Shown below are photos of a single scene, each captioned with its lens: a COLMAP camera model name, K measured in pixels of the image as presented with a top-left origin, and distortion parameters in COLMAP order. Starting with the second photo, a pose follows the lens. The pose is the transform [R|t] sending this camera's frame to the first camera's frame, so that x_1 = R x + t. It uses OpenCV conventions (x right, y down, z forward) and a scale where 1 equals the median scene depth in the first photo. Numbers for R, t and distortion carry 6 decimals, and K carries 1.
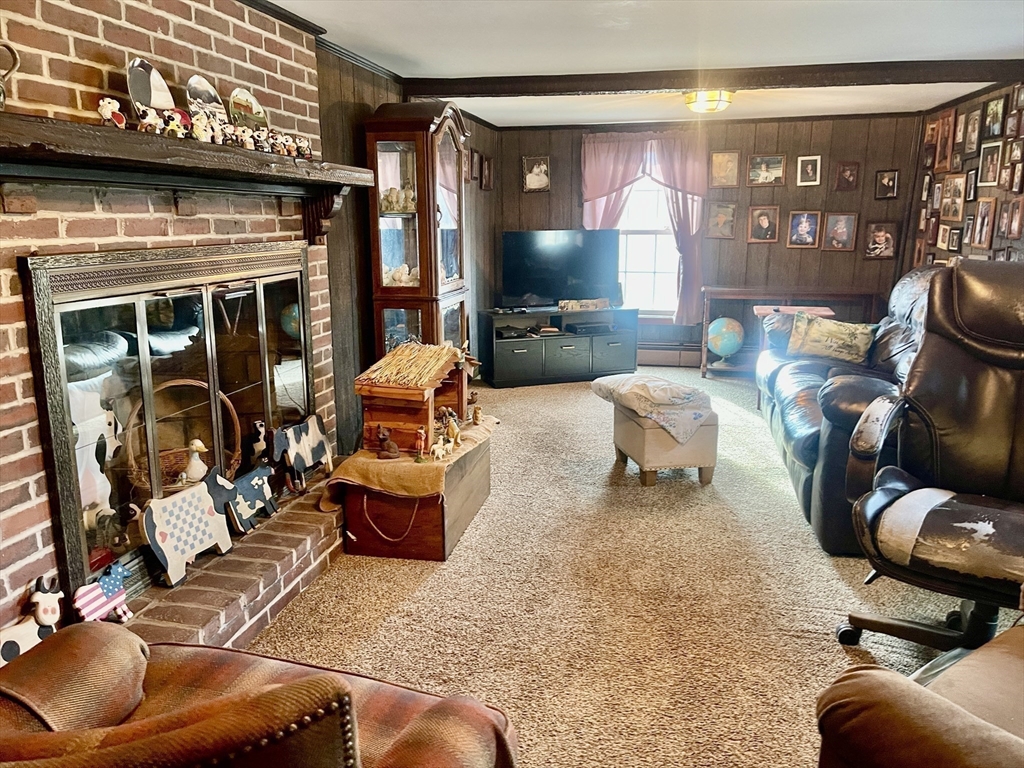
lens RADIAL K [[753.5, 0, 513.6], [0, 753.5, 378.8], [0, 0, 1]] dist [0.004650, 0.003997]
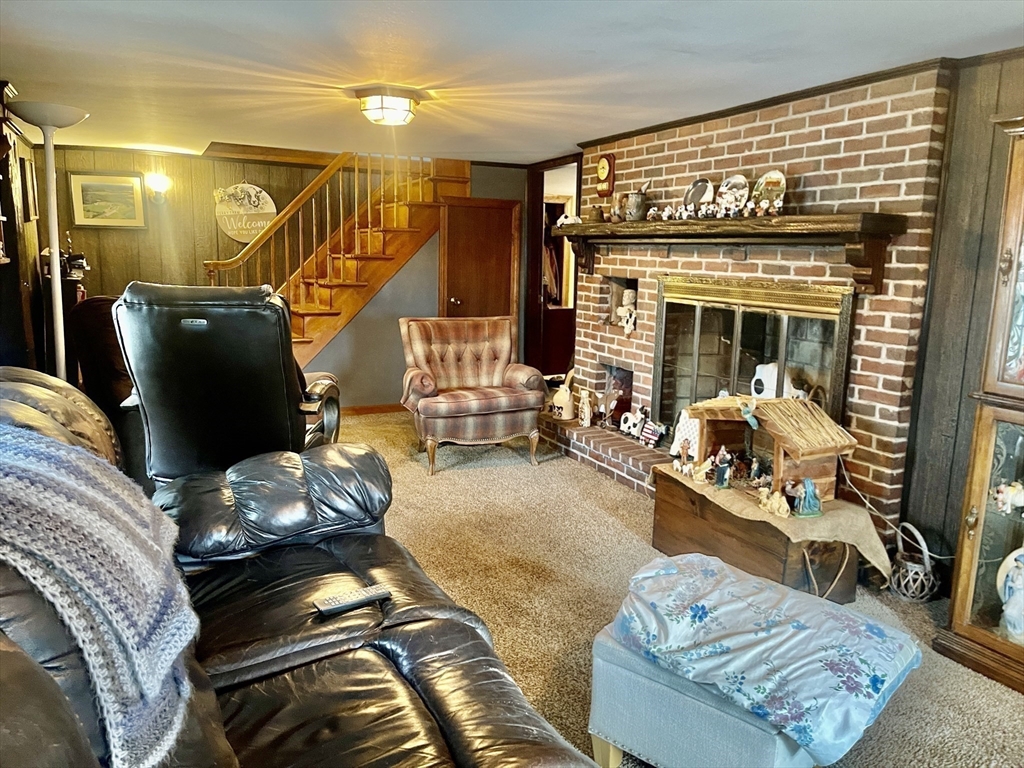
lens RADIAL K [[753.5, 0, 514.9], [0, 753.5, 385.2], [0, 0, 1]] dist [0.004650, 0.003997]
pose [[-0.770554, 0.082747, -0.631980, 0.945671], [-0.164956, 0.931865, 0.323137, -0.400444], [0.615659, 0.353243, -0.704403, 1.890293]]
